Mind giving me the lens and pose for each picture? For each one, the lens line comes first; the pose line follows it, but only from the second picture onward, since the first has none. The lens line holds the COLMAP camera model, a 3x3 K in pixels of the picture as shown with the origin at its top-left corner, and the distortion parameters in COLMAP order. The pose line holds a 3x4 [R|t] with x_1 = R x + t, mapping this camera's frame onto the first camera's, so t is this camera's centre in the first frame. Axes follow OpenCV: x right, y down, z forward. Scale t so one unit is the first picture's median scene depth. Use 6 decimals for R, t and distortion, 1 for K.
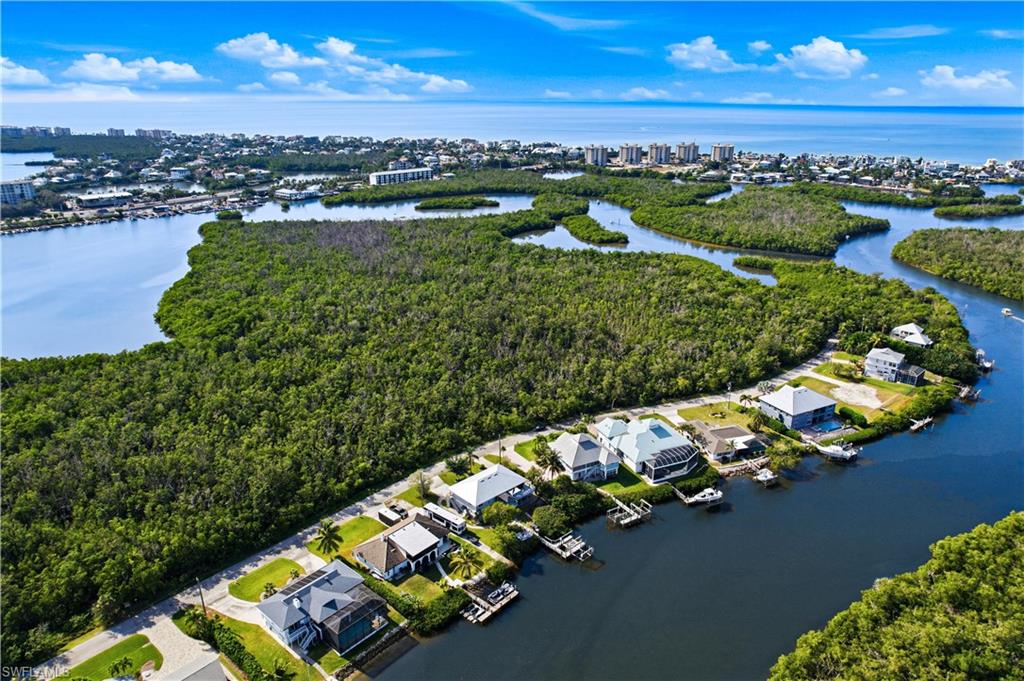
lens RADIAL K [[675.9, 0, 512.0], [0, 675.9, 340.5], [0, 0, 1]] dist [0.031887, 0.001373]
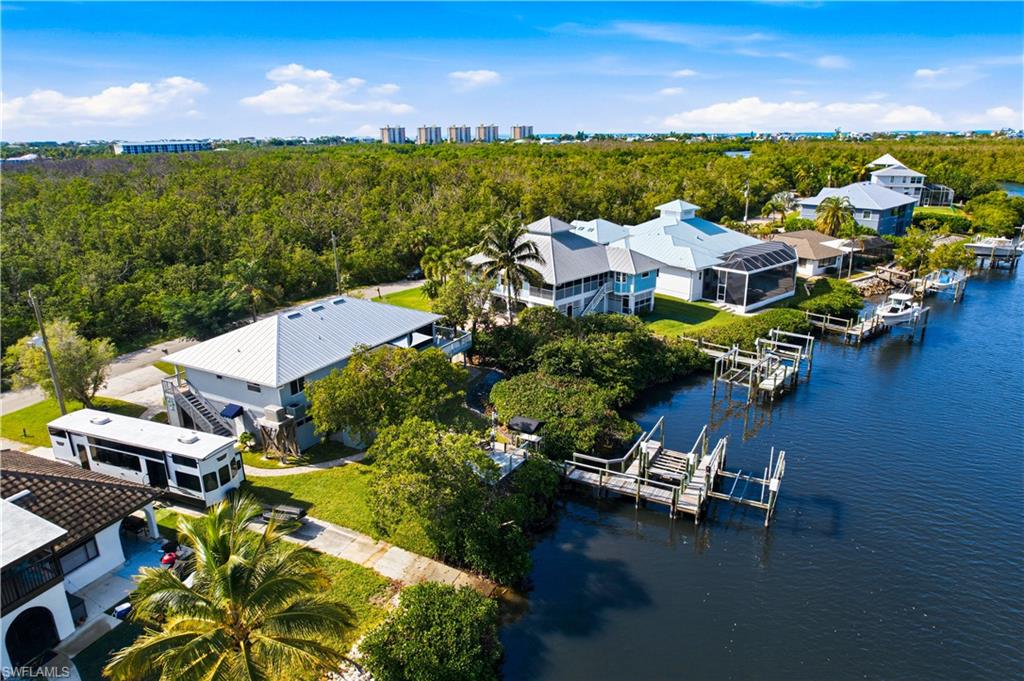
lens RADIAL K [[668.9, 0, 512.0], [0, 668.9, 340.5], [0, 0, 1]] dist [-0.032392, 0.000780]
pose [[0.954690, -0.105994, 0.278087, -0.037936], [0.110844, 0.993836, -0.001731, 0.239790], [-0.276189, 0.032477, 0.960554, 0.749282]]
